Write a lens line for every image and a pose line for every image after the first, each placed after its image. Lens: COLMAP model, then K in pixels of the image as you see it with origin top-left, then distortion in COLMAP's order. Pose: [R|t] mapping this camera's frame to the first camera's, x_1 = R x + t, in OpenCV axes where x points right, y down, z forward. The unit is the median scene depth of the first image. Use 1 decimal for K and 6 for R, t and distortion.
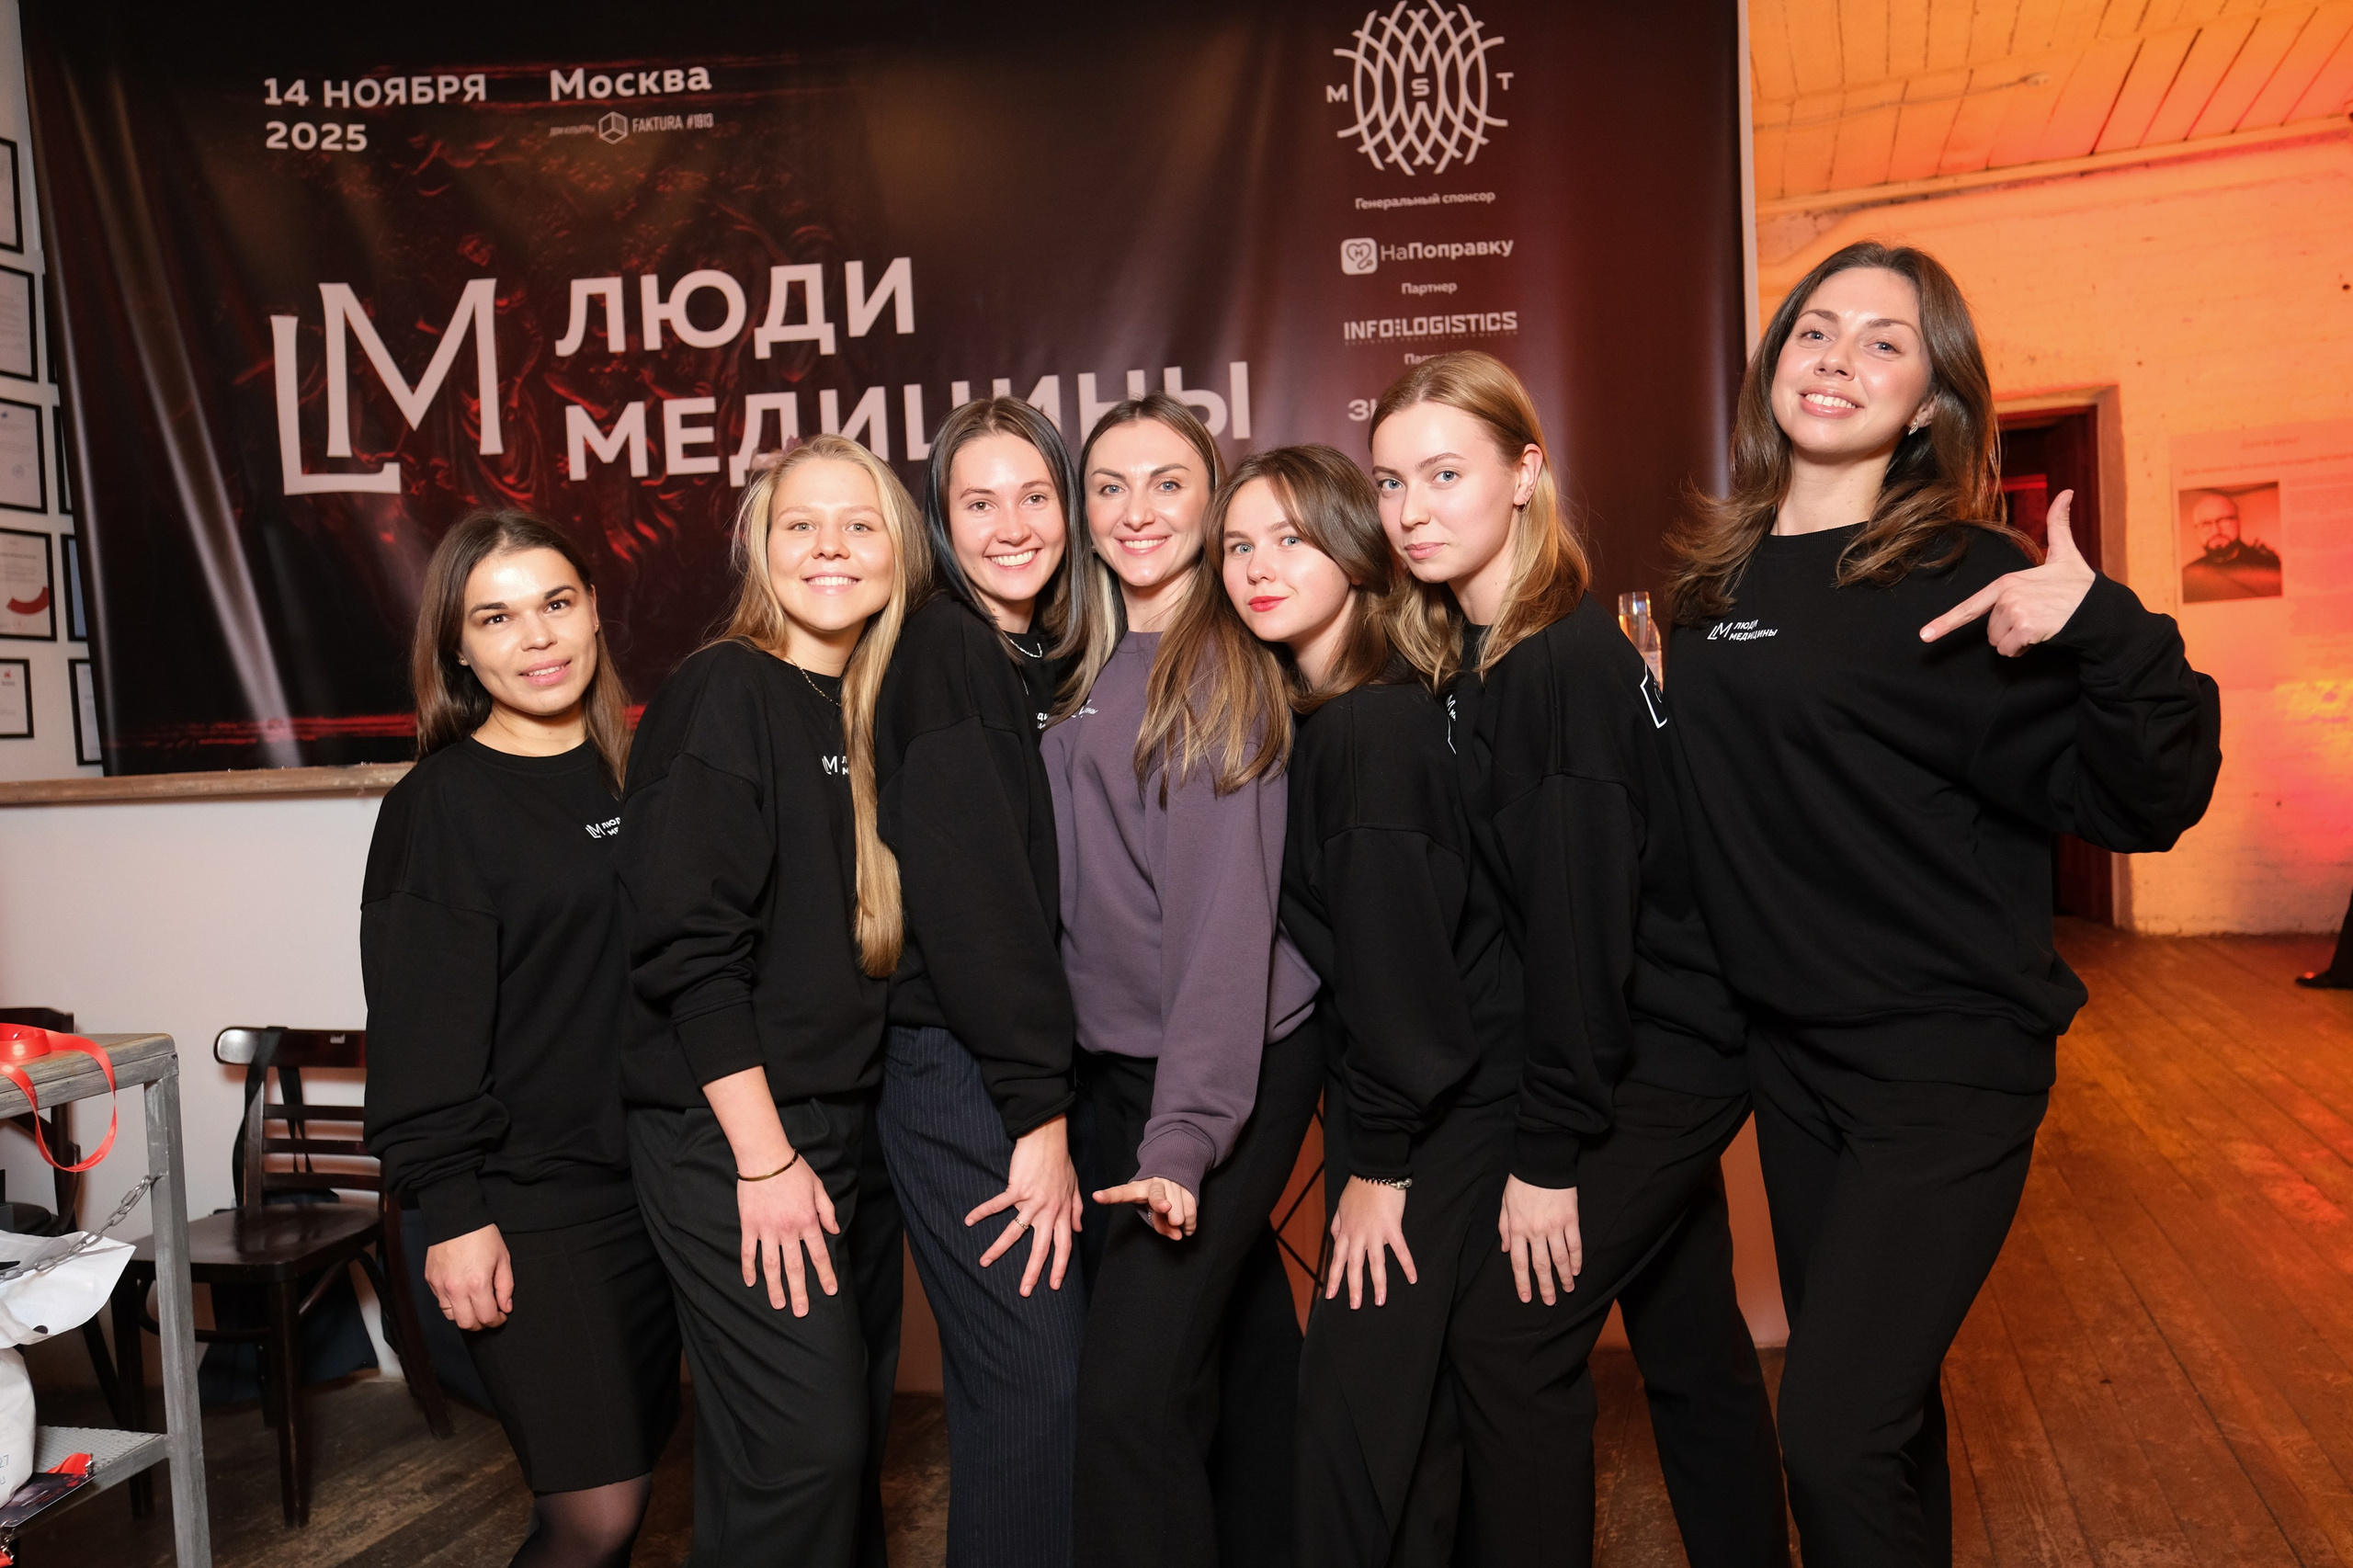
lens RADIAL K [[1703.7, 0, 1150.0], [0, 1703.7, 801.8], [0, 0, 1]] dist [-0.031396, 0.018580]
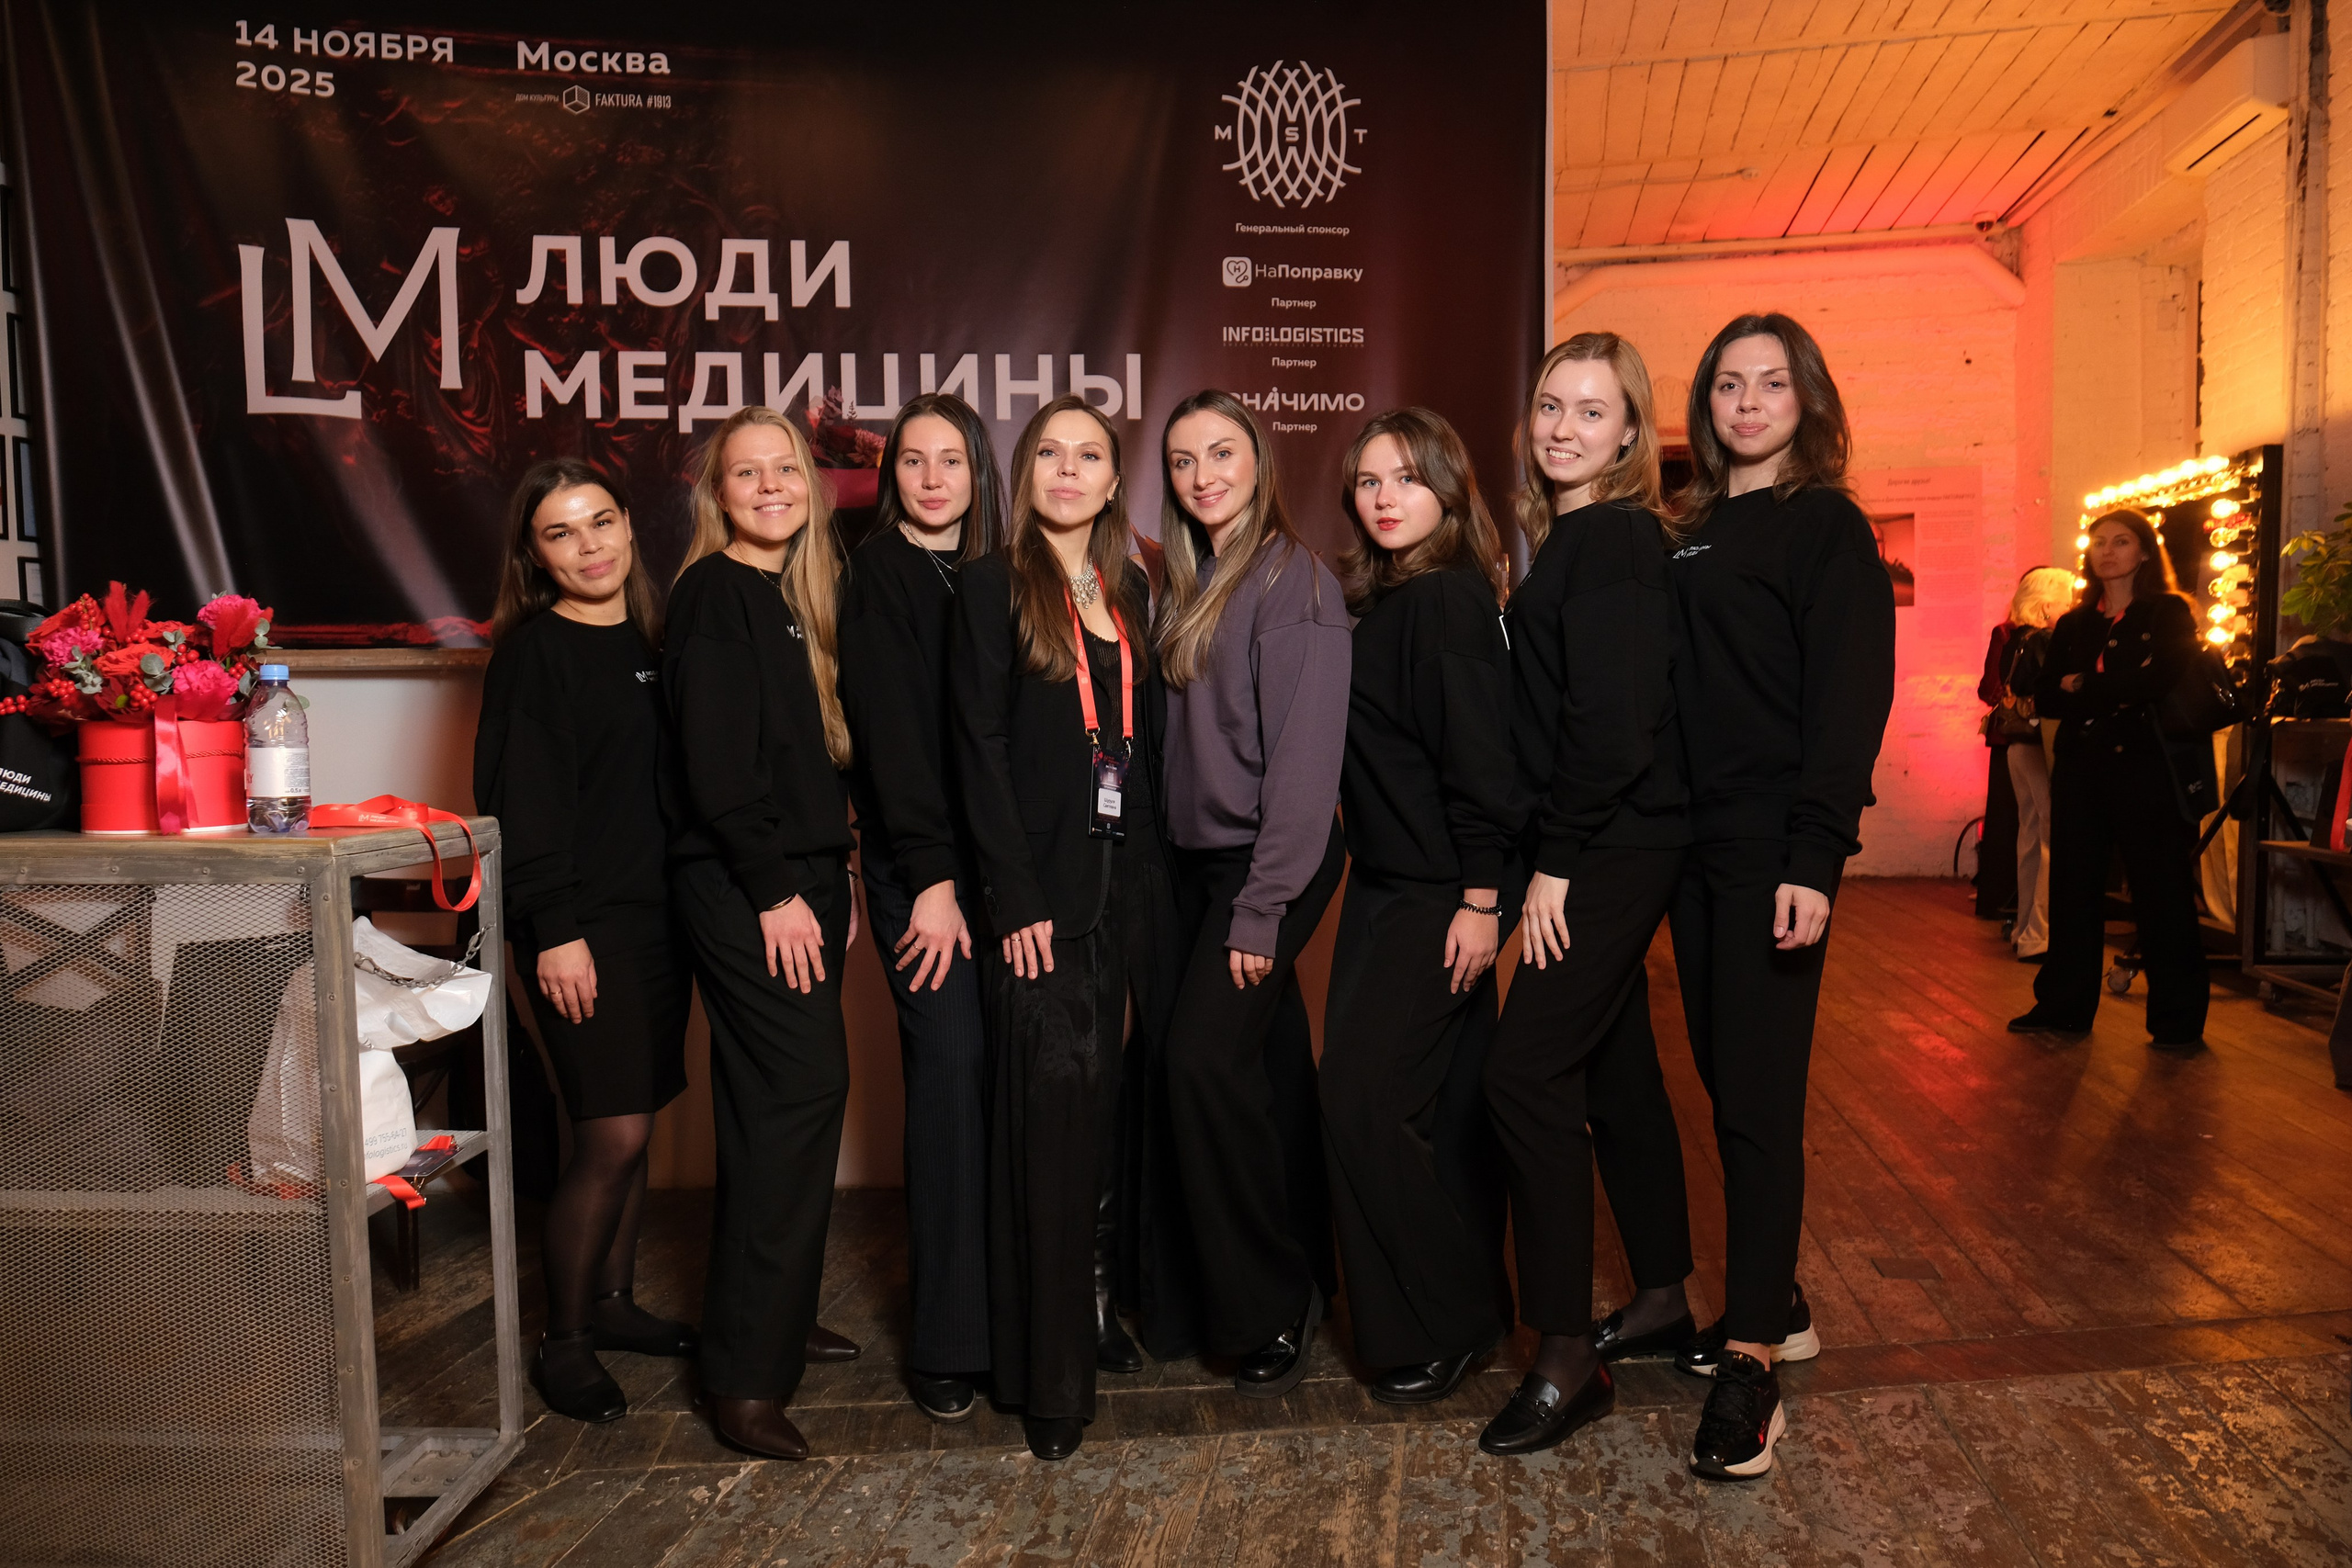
lens RADIAL K [[1596.8, 0, 1176.6], [0, 1596.8, 807.9], [0, 0, 1]] dist [-0.027810, 0.012313]
pose [[0.983276, 0.022697, 0.180700, -0.108963], [-0.025638, 0.999574, 0.013958, 0.038522], [-0.180306, -0.018357, 0.983439, -0.094080]]
